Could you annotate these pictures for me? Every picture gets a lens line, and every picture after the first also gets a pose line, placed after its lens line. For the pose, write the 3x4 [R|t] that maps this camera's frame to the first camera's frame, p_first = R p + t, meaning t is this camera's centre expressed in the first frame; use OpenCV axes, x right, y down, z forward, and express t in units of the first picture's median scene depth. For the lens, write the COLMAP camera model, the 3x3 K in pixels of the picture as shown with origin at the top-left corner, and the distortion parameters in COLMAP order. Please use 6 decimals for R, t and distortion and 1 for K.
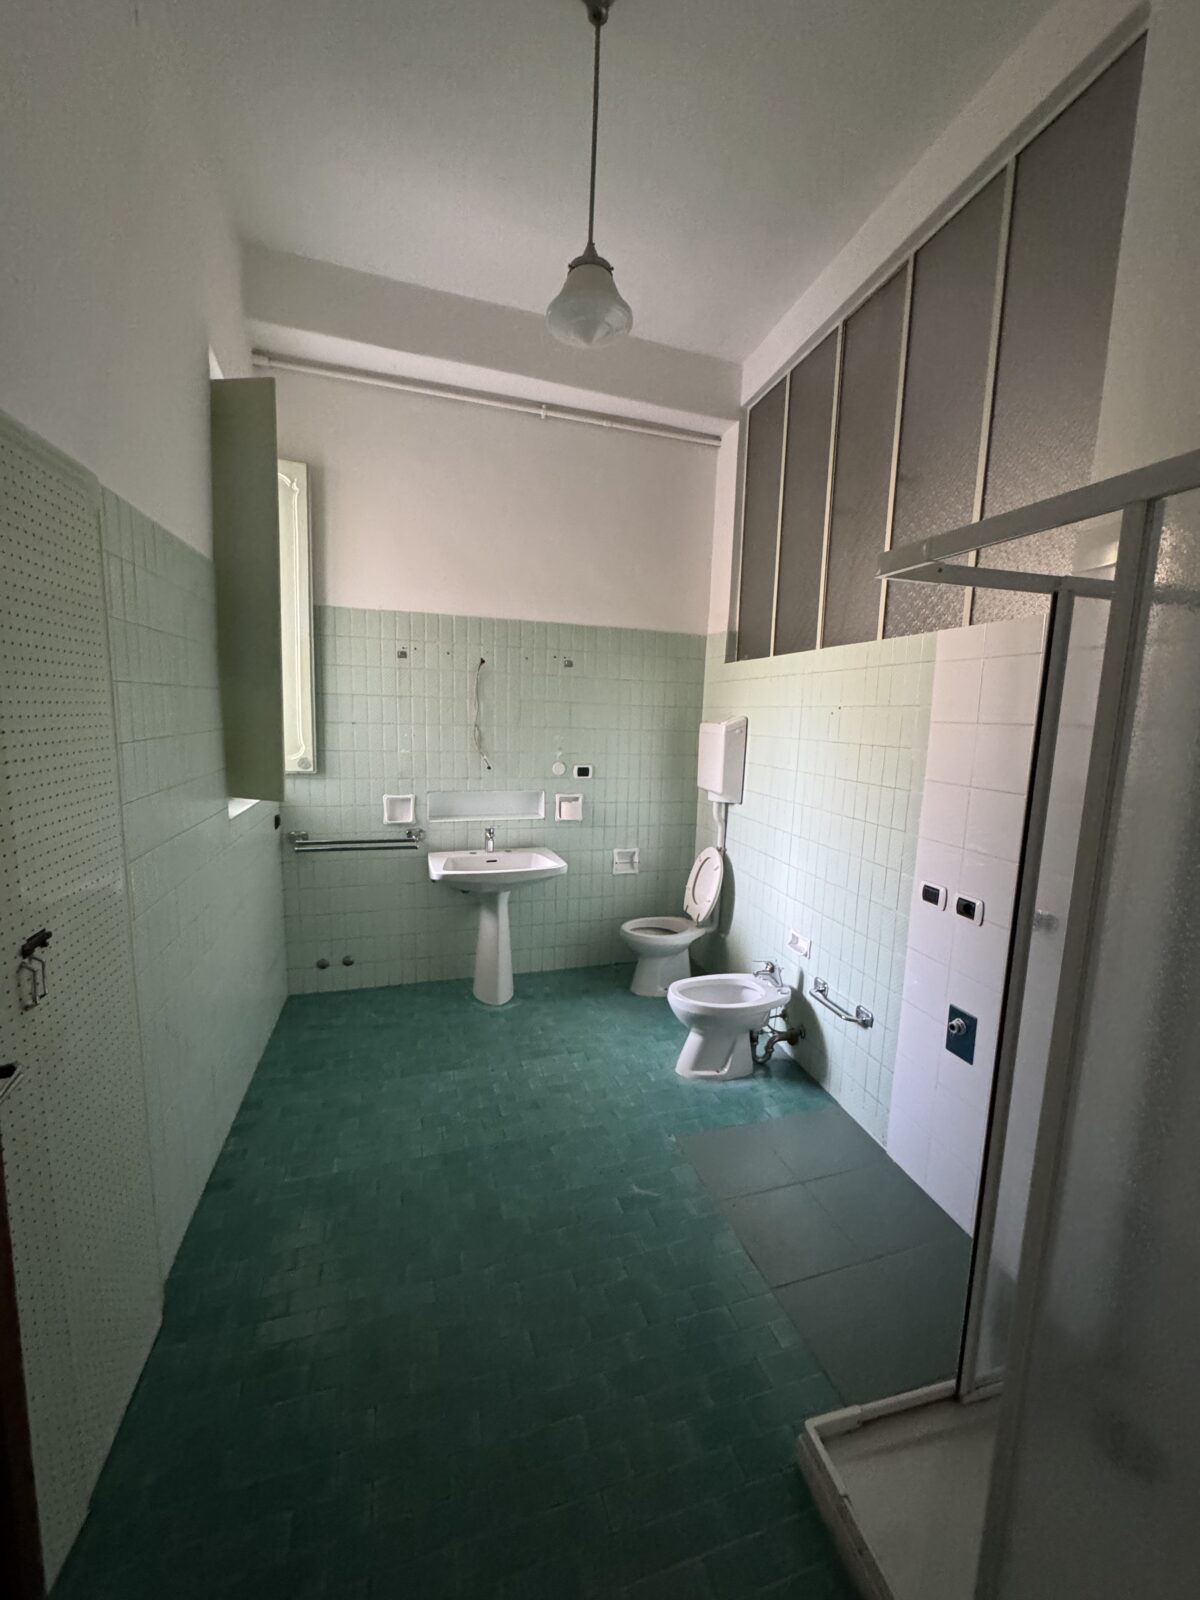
lens RADIAL K [[638.1, 0, 600.0], [0, 638.1, 800.0], [0, 0, 1]] dist [-0.002827, 0.000258]
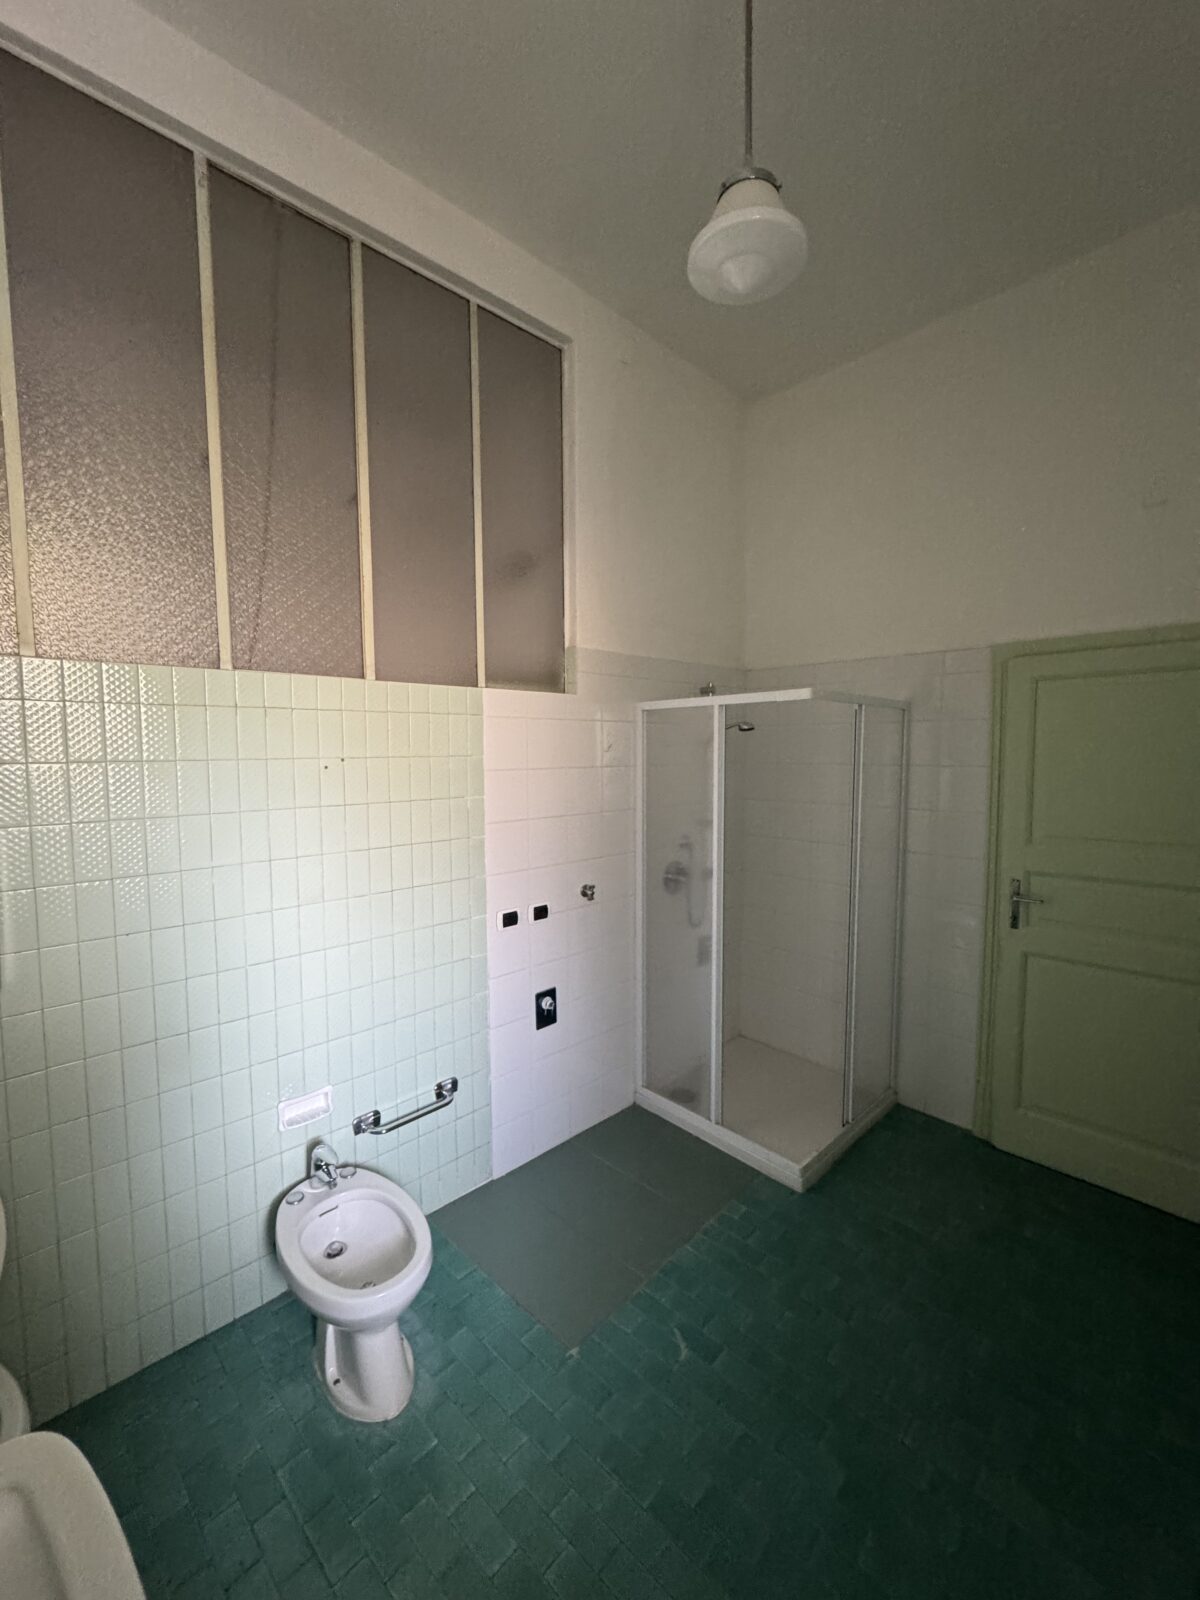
lens RADIAL K [[638.1, 0, 600.0], [0, 638.1, 800.0], [0, 0, 1]] dist [-0.002827, 0.000258]
pose [[-0.488256, -0.089709, 0.868077, -0.521088], [0.104589, 0.981518, 0.160260, -0.221554], [-0.866410, 0.169040, -0.469850, 1.321448]]
